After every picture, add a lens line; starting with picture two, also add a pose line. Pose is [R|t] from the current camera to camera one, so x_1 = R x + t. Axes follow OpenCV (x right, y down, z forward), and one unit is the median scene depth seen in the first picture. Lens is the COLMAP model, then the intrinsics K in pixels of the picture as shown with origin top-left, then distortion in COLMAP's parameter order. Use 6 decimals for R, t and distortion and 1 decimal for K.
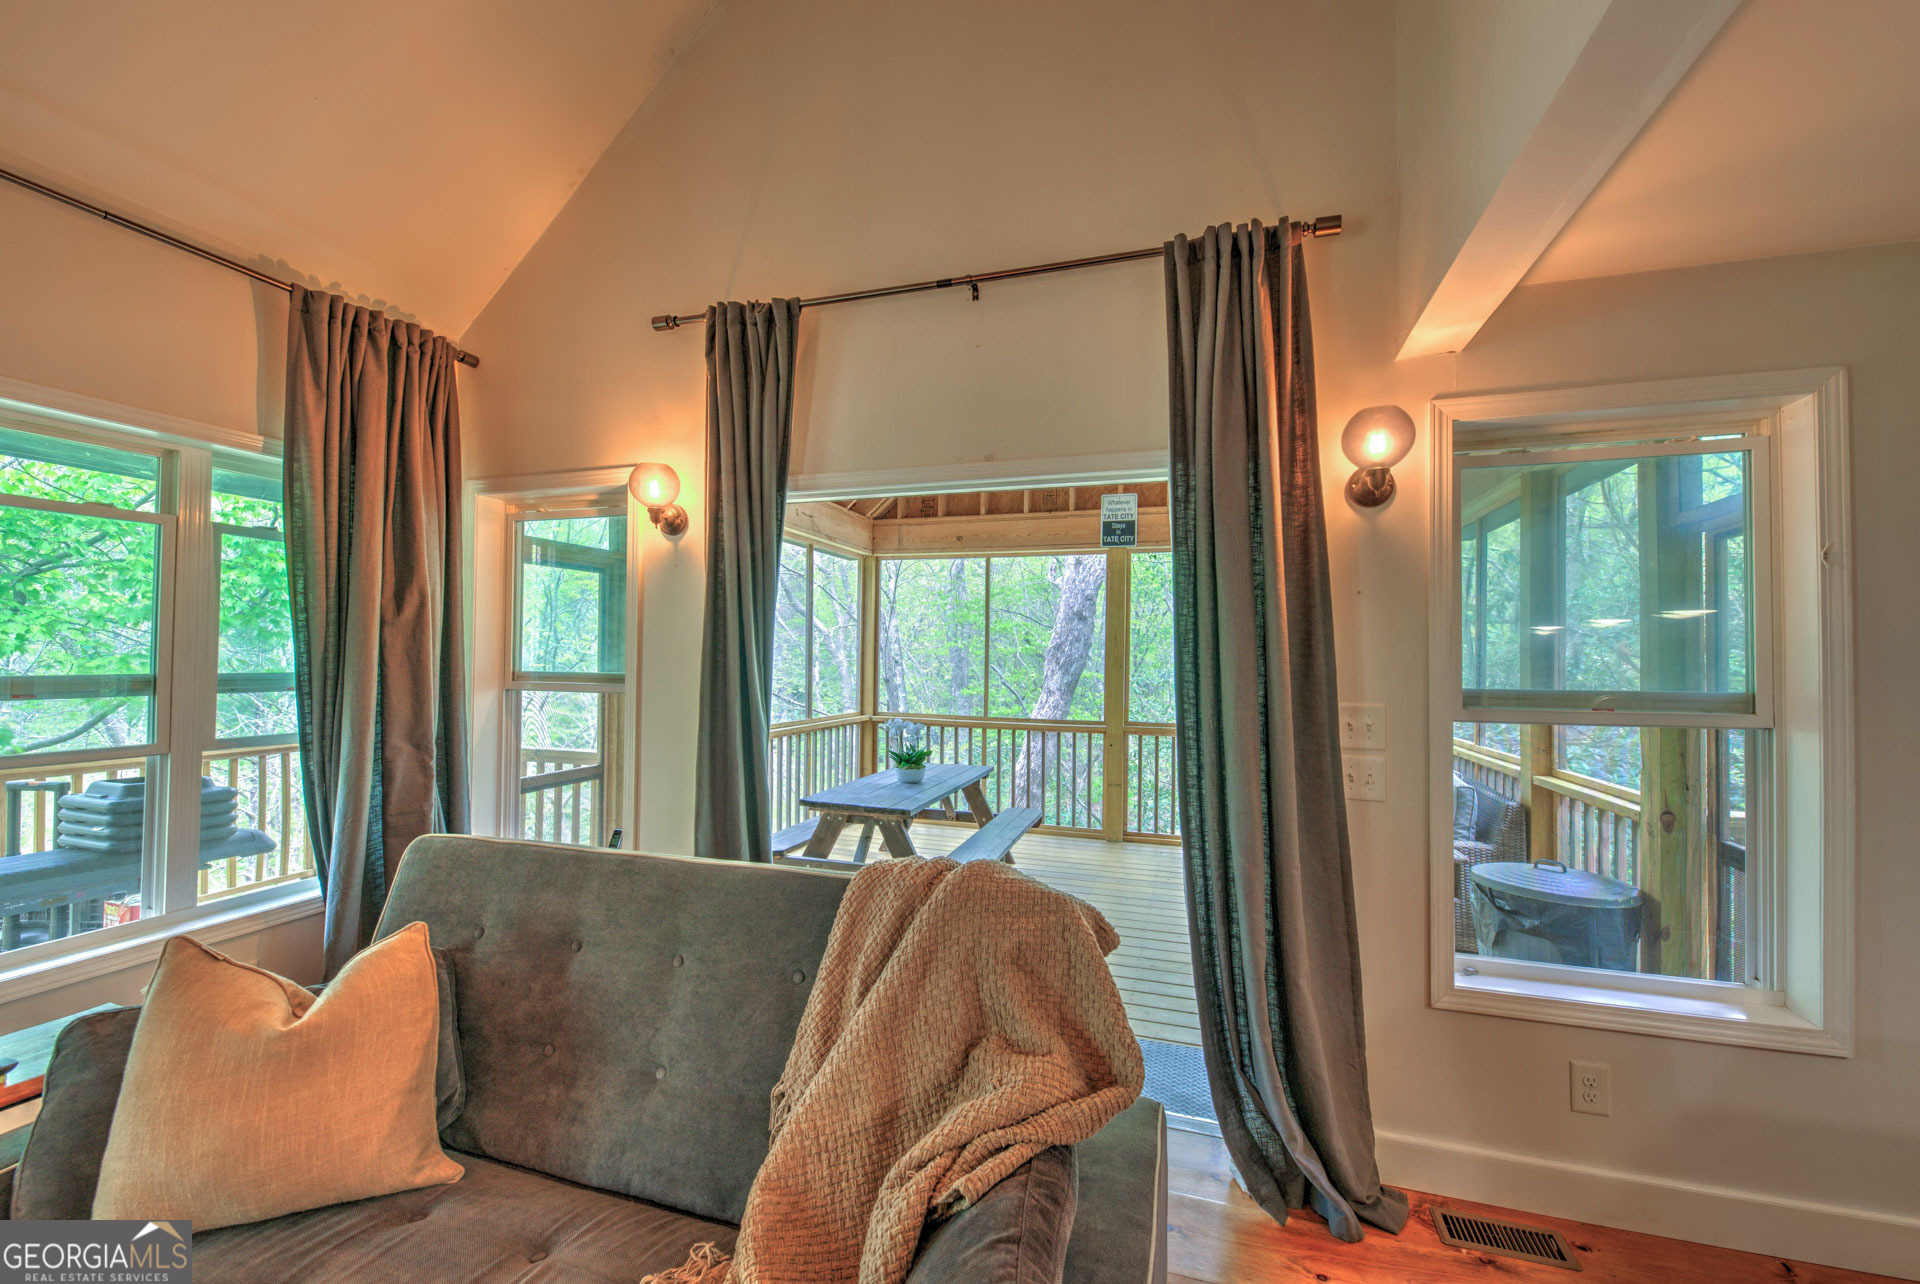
lens RADIAL K [[790.7, 0, 955.3], [0, 790.7, 647.2], [0, 0, 1]] dist [0.016207, -0.006978]
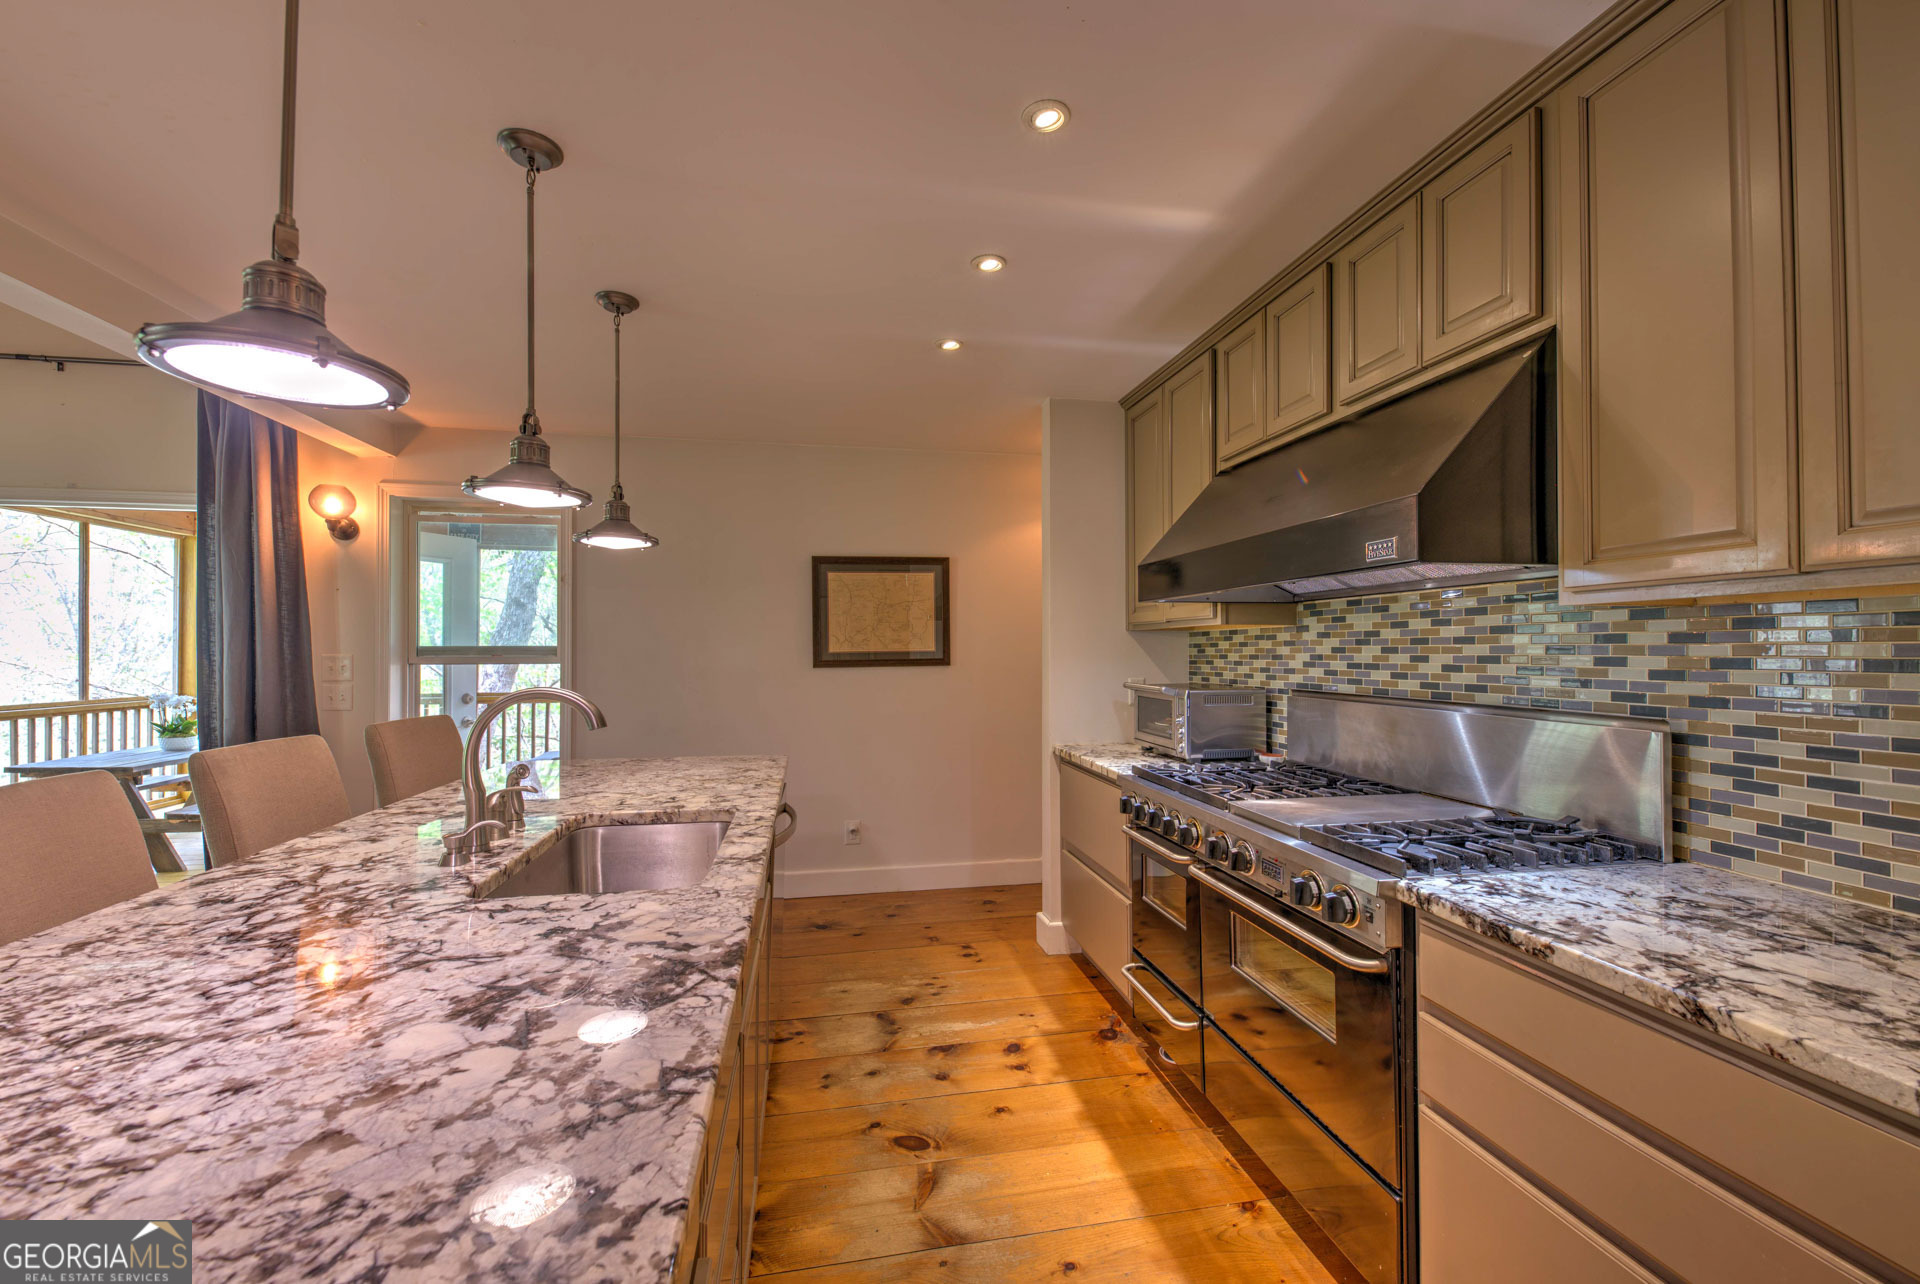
lens RADIAL K [[790.7, 0, 955.3], [0, 790.7, 647.2], [0, 0, 1]] dist [0.016207, -0.006978]
pose [[0.877057, -0.008422, 0.480312, 0.788709], [0.001780, 0.999896, 0.014282, 0.030437], [-0.480383, -0.011671, 0.876981, -1.070180]]
